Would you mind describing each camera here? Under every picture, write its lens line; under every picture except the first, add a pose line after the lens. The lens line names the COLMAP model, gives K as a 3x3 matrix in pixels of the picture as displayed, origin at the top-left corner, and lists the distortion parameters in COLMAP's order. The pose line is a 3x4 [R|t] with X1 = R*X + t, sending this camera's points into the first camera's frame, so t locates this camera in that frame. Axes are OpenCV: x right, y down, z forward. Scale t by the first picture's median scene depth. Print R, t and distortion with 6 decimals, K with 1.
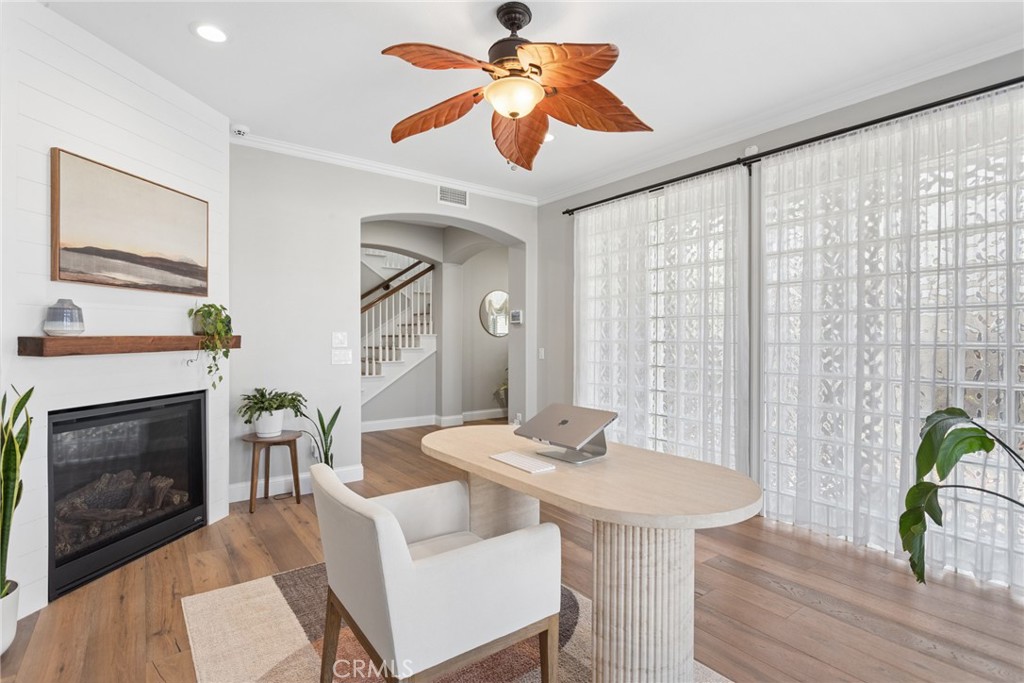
lens RADIAL K [[495.3, 0, 512.7], [0, 495.3, 339.1], [0, 0, 1]] dist [-0.008919, 0.003992]
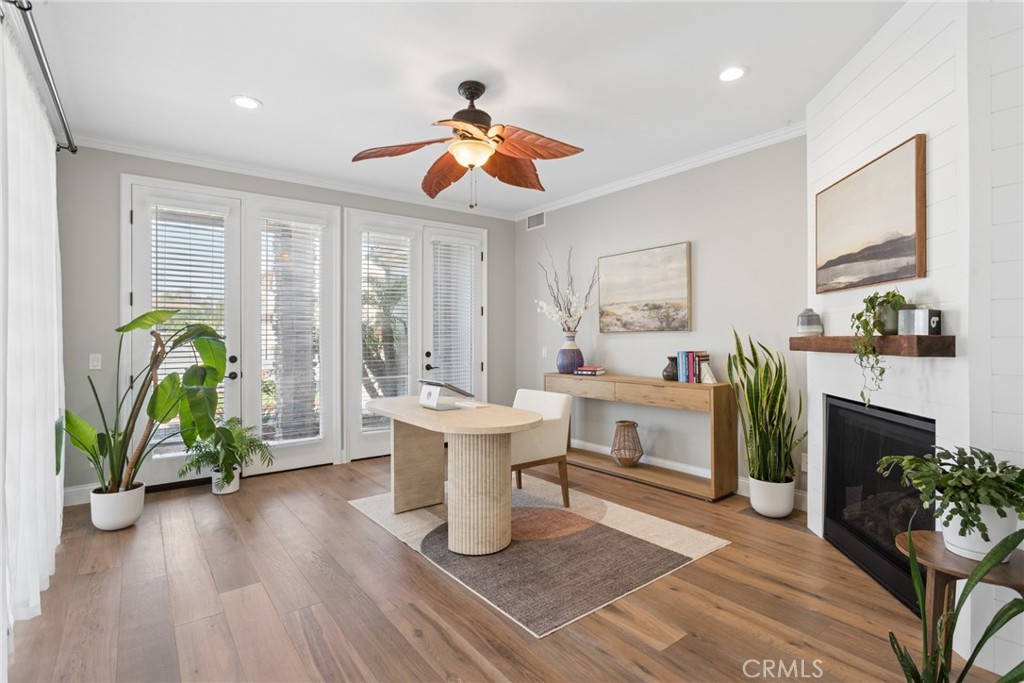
lens RADIAL K [[495.3, 0, 511.7], [0, 495.3, 340.1], [0, 0, 1]] dist [-0.008919, 0.003992]
pose [[-0.999888, 0.007626, -0.012865, -0.074882], [0.007506, 0.999929, 0.009303, -0.013180], [0.012935, 0.009205, -0.999874, 1.931518]]
